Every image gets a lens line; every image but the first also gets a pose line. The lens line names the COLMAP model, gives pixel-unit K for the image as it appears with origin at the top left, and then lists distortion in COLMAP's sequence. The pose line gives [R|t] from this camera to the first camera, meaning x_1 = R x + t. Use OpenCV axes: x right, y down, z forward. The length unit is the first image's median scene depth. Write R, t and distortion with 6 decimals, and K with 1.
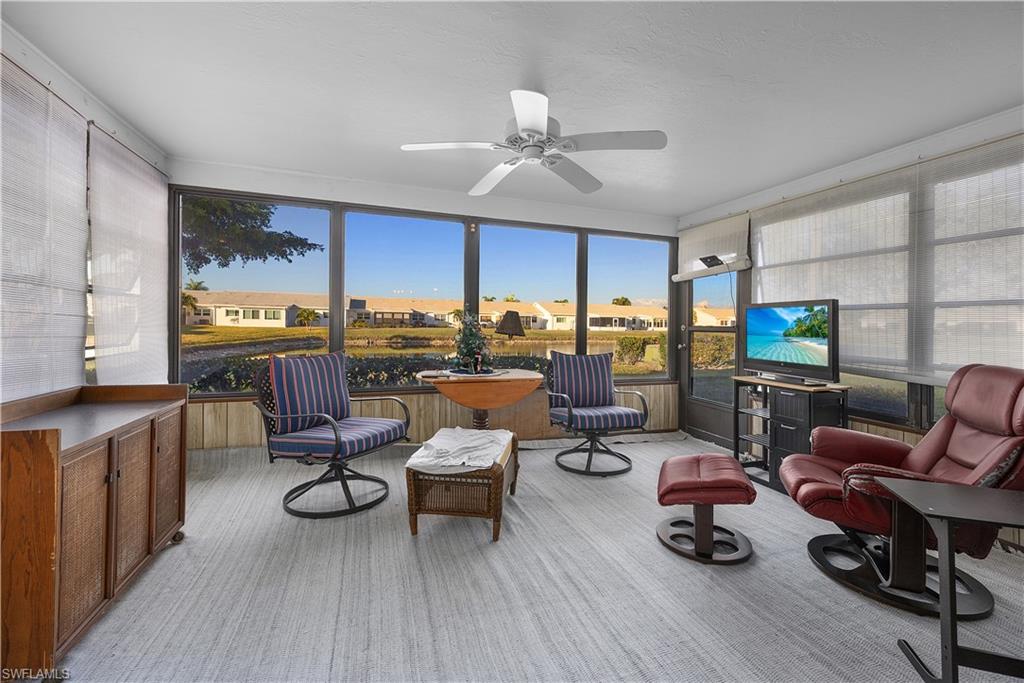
lens RADIAL K [[434.3, 0, 523.7], [0, 434.3, 327.5], [0, 0, 1]] dist [0.011338, 0.000127]
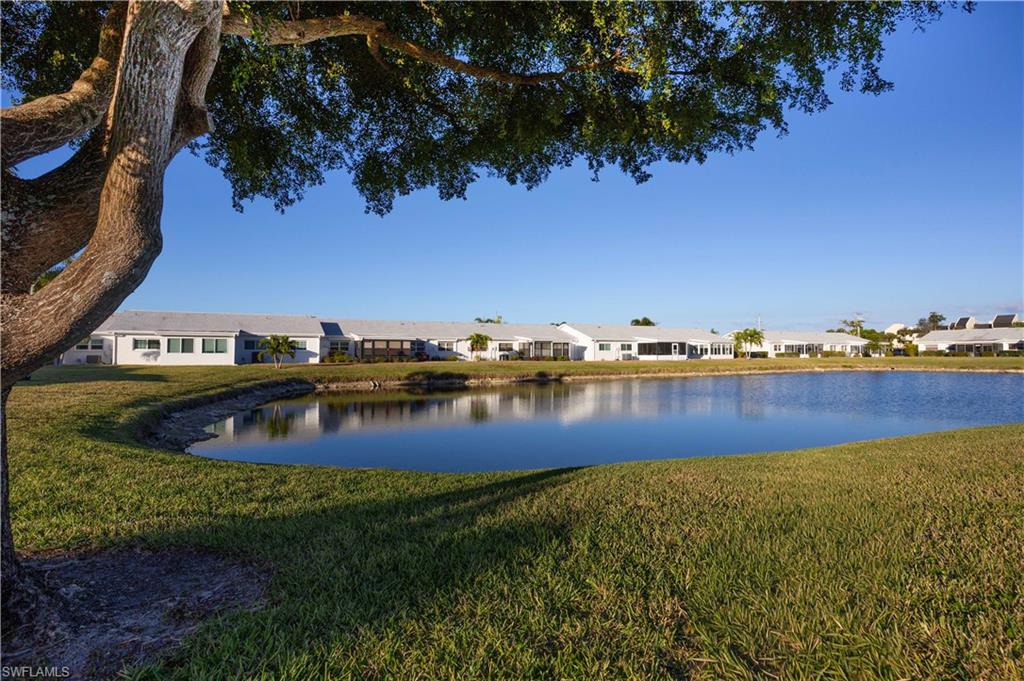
lens RADIAL K [[521.6, 0, 528.2], [0, 521.6, 341.8], [0, 0, 1]] dist [-0.011523, 0.001318]
pose [[0.990431, -0.016333, 0.137041, -2.958386], [0.020912, 0.999268, -0.032046, -0.009842], [-0.136417, 0.034606, 0.990047, 2.431279]]
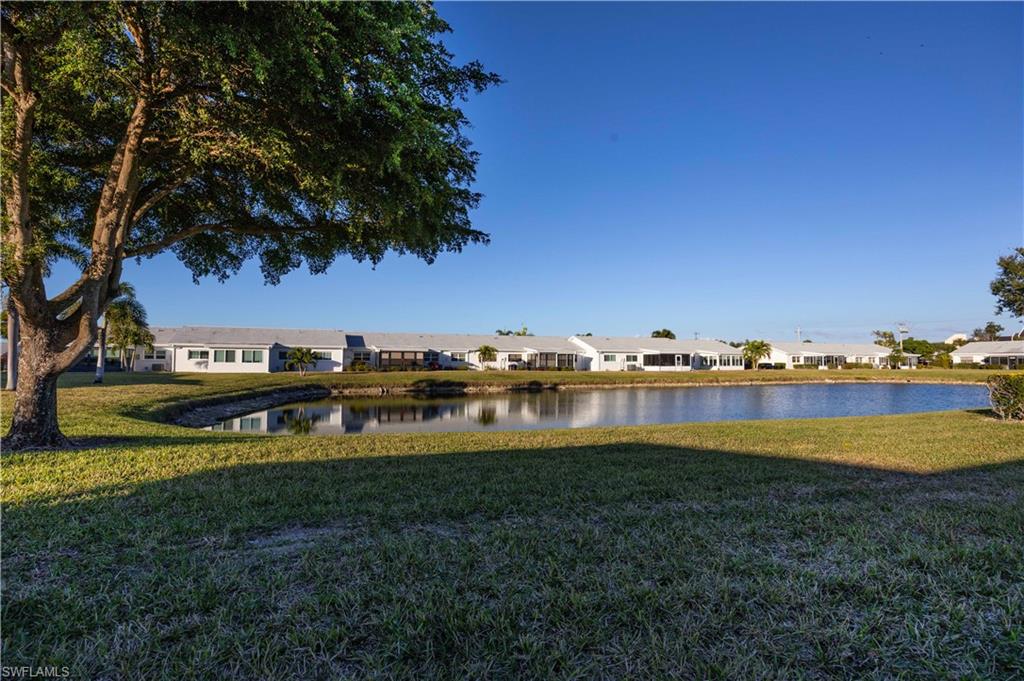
lens RADIAL K [[521.6, 0, 522.8], [0, 521.6, 346.9], [0, 0, 1]] dist [-0.011523, 0.001318]
pose [[0.999308, -0.013265, 0.034747, -1.842874], [0.014748, 0.998976, -0.042774, 0.001202], [-0.034144, 0.043257, 0.998480, 1.152704]]
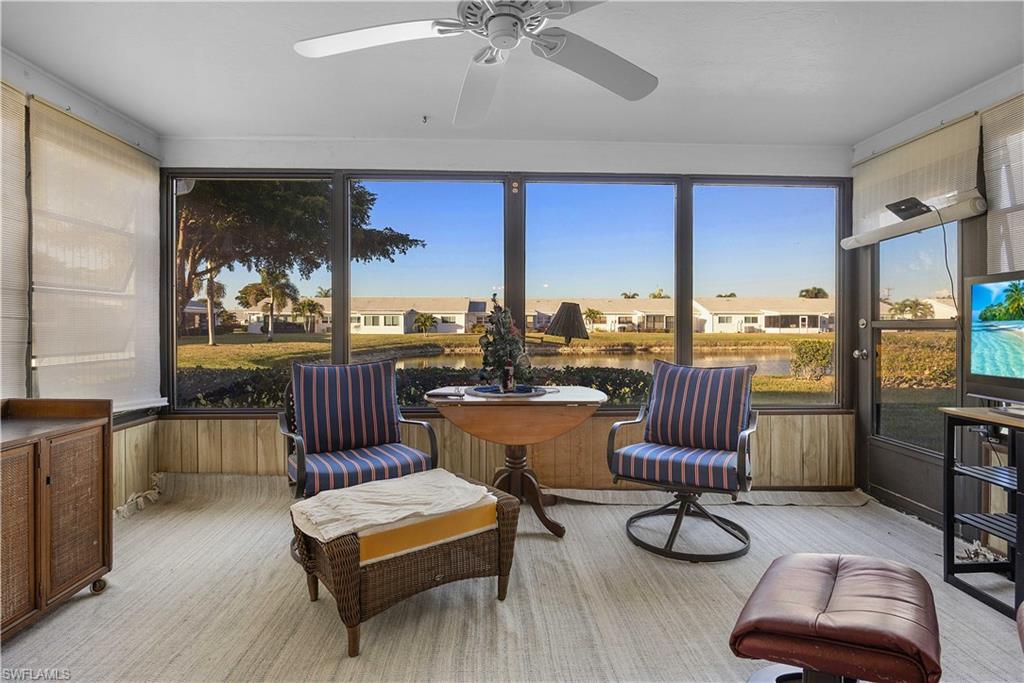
lens RADIAL K [[521.6, 0, 514.0], [0, 521.6, 337.3], [0, 0, 1]] dist [-0.011523, 0.001318]
pose [[0.953836, -0.010267, -0.300153, 0.124606], [0.013407, 0.999875, 0.008402, 0.008107], [0.300030, -0.012038, 0.953854, 0.162356]]
